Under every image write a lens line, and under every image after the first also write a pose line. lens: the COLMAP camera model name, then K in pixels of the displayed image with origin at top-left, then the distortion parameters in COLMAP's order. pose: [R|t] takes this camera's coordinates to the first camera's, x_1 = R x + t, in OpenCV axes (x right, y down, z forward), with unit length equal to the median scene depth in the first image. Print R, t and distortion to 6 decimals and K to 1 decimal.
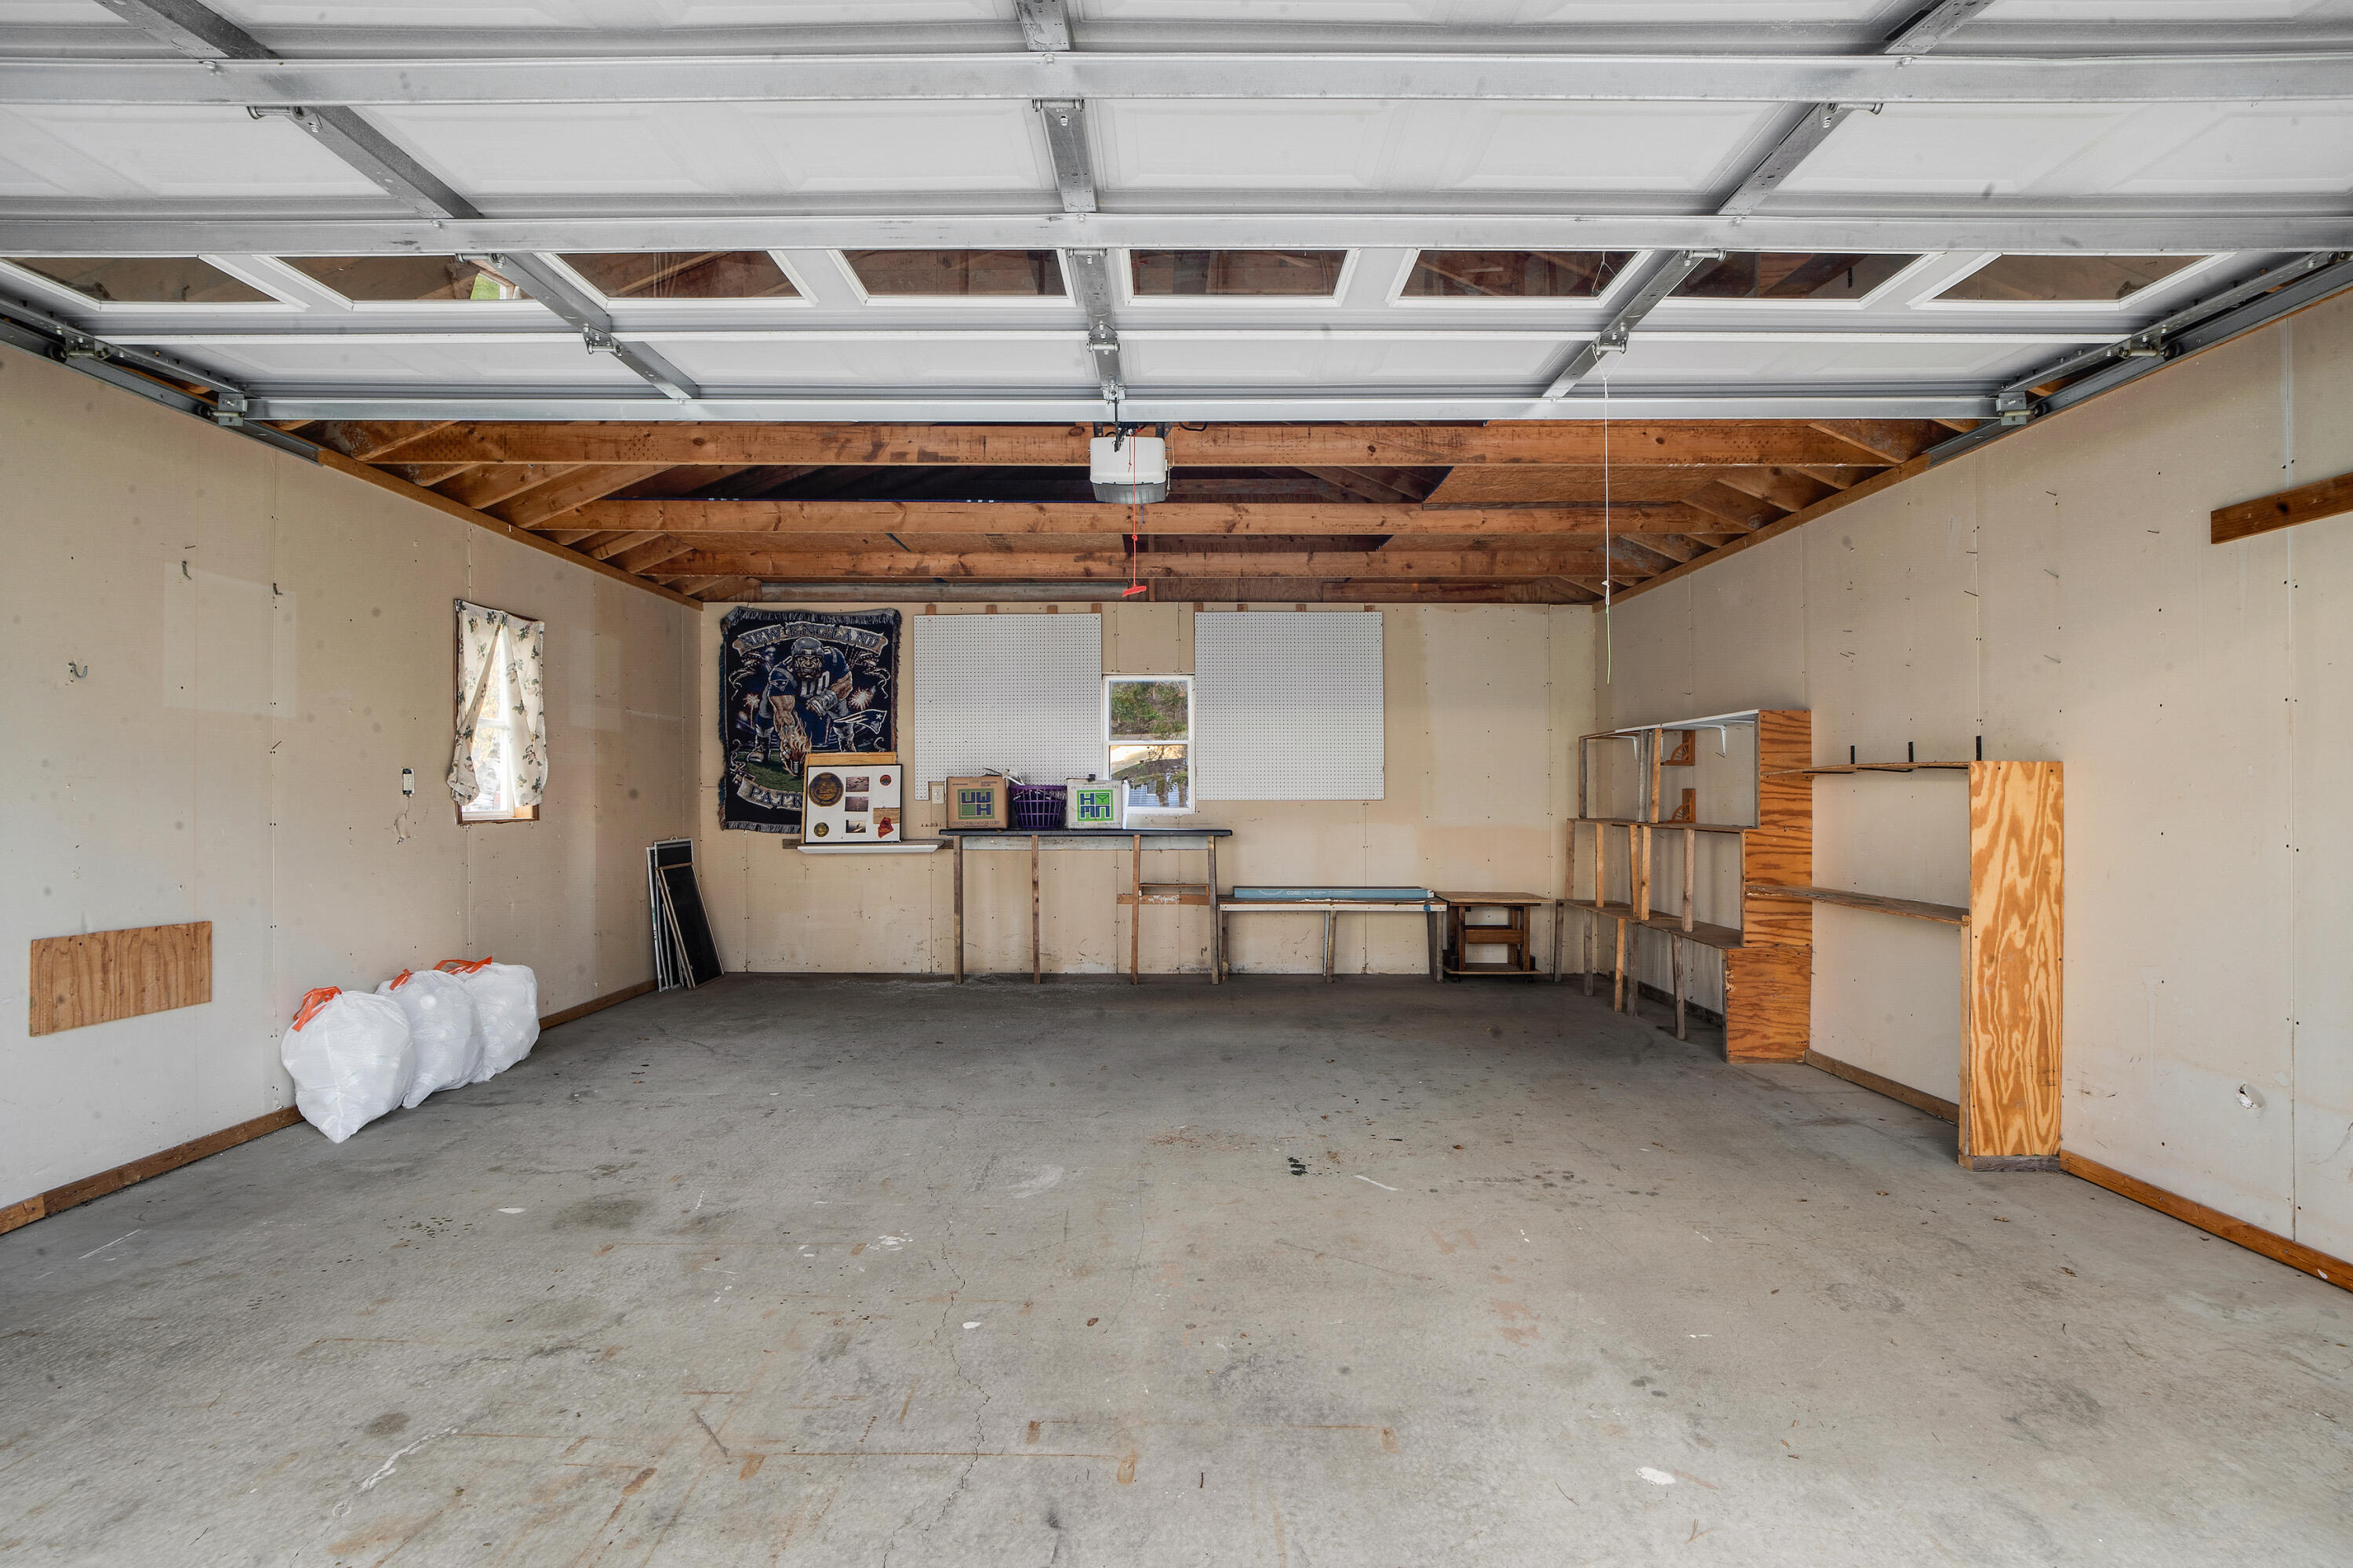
lens RADIAL K [[1313.9, 0, 1184.7], [0, 1313.9, 789.5], [0, 0, 1]] dist [-0.052396, 0.021440]
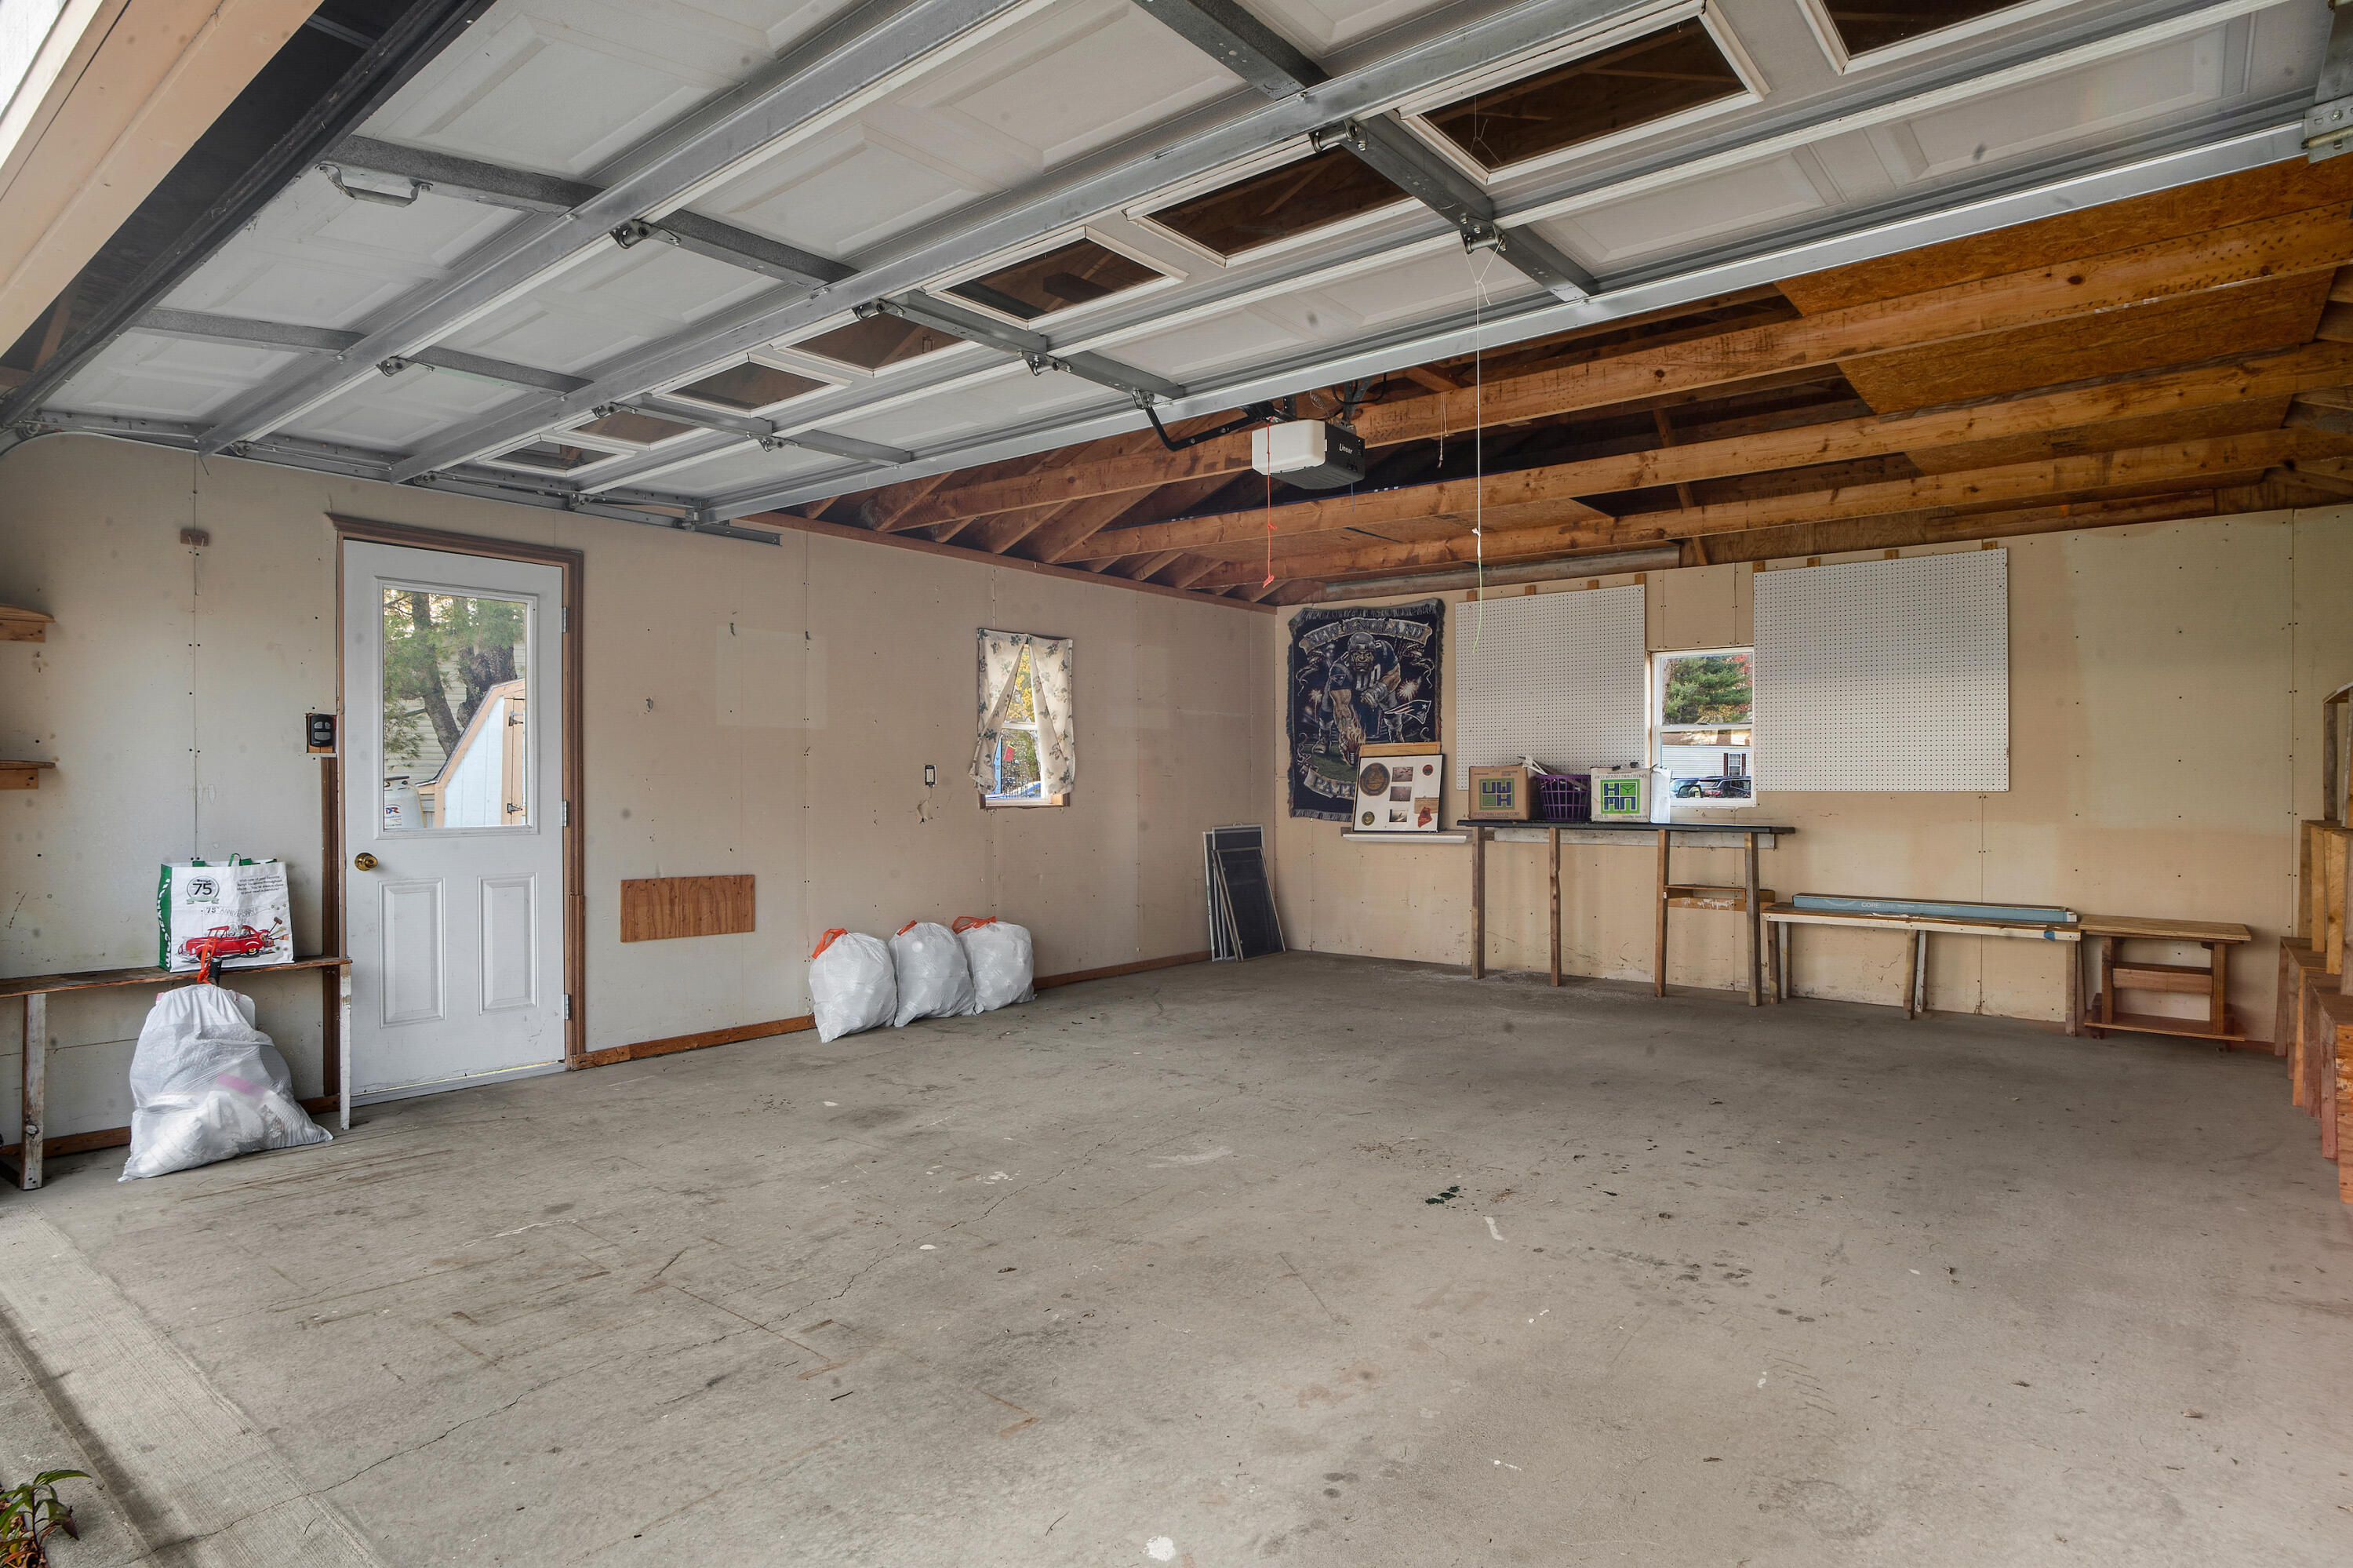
lens RADIAL K [[1313.9, 0, 1090.9], [0, 1313.9, 792.3], [0, 0, 1]] dist [-0.052396, 0.021440]
pose [[0.756579, 0.004358, -0.653887, 0.400181], [0.003083, 0.999943, 0.010232, -0.001871], [0.653895, -0.009757, 0.756523, 0.127372]]
